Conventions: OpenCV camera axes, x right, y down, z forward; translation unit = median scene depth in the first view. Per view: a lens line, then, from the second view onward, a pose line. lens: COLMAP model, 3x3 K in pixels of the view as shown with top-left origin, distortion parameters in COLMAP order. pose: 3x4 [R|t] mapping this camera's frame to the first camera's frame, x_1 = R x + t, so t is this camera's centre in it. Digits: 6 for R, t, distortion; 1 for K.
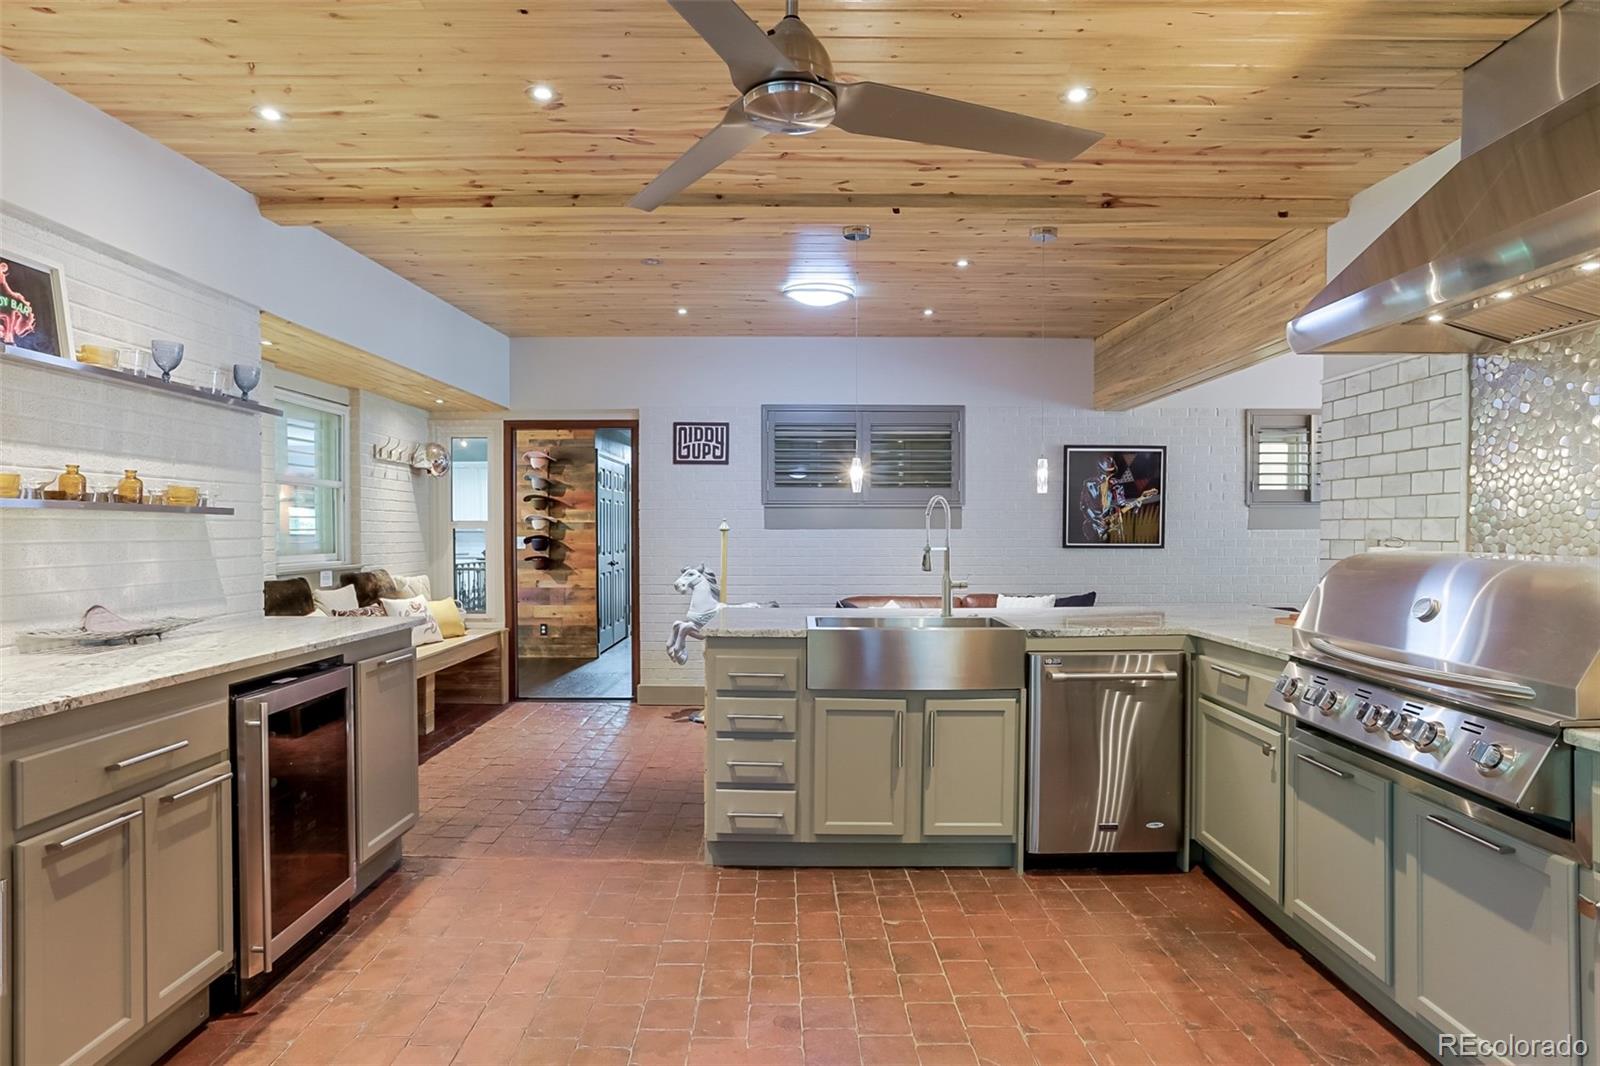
lens RADIAL K [[858.3, 0, 797.2], [0, 858.3, 537.9], [0, 0, 1]] dist [-0.046721, 0.017345]
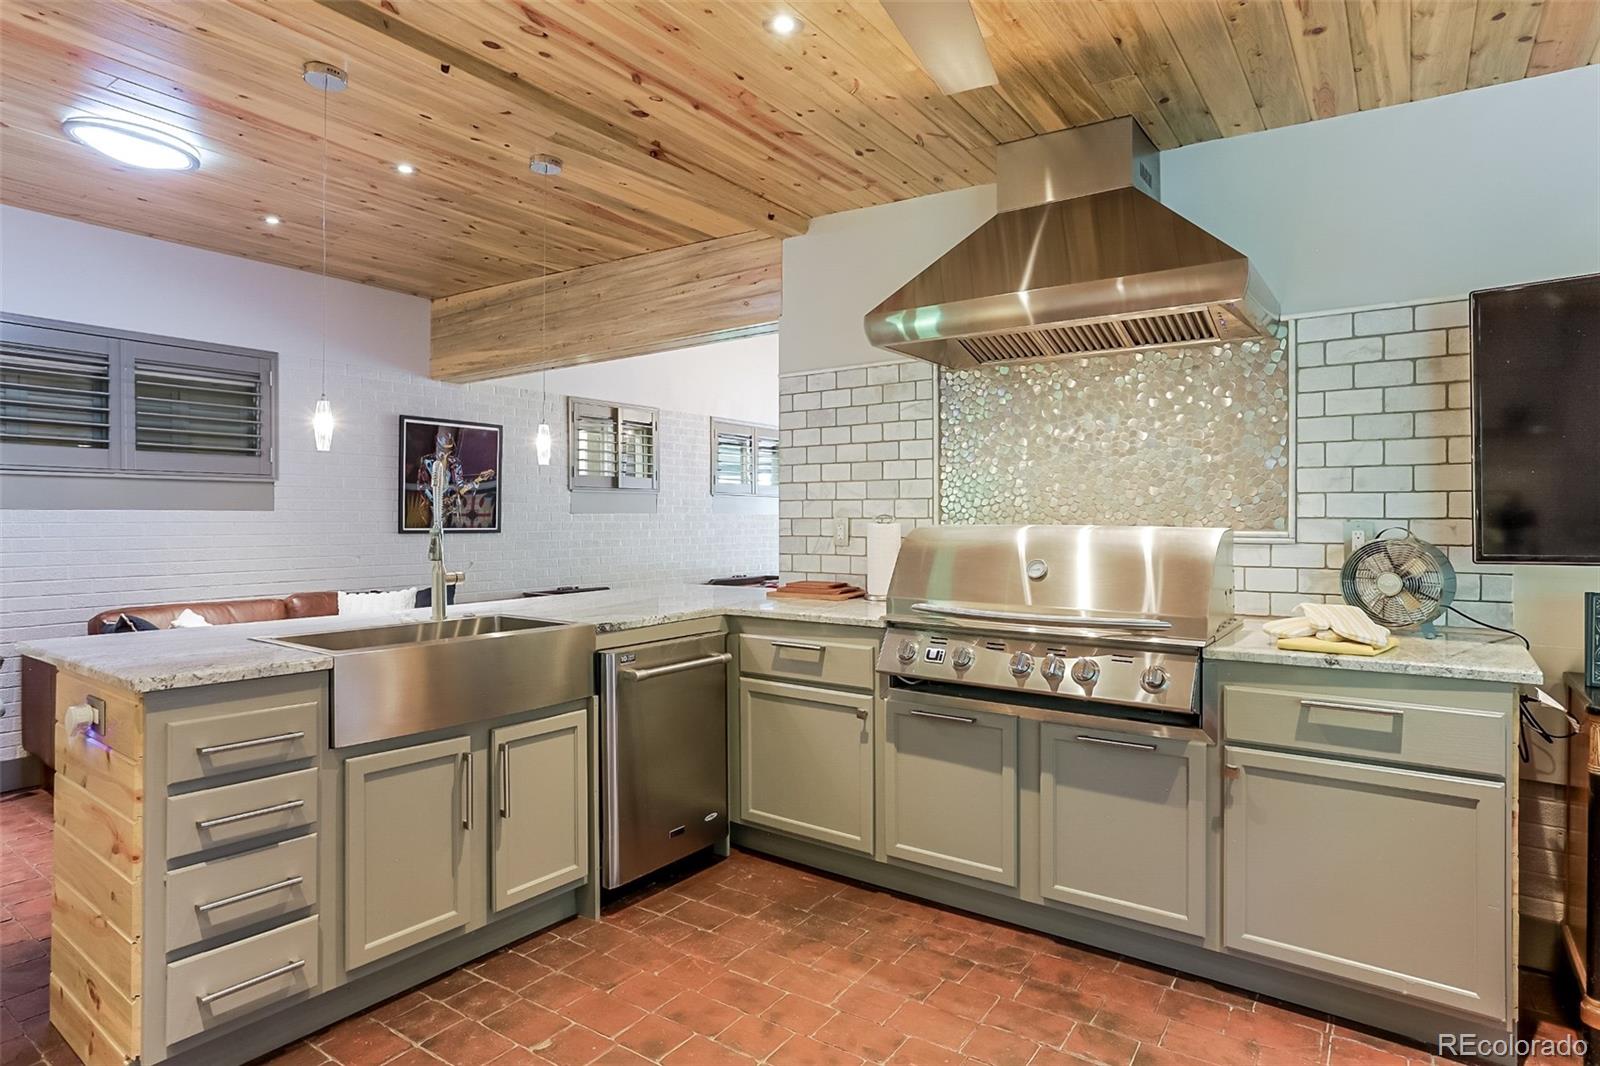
lens RADIAL K [[858.3, 0, 820.6], [0, 858.3, 510.5], [0, 0, 1]] dist [-0.046721, 0.017345]
pose [[0.591996, 0.007053, 0.805910, -0.279874], [0.007809, 0.999865, -0.014487, 0.009171], [-0.805903, 0.014870, 0.591861, 0.325142]]
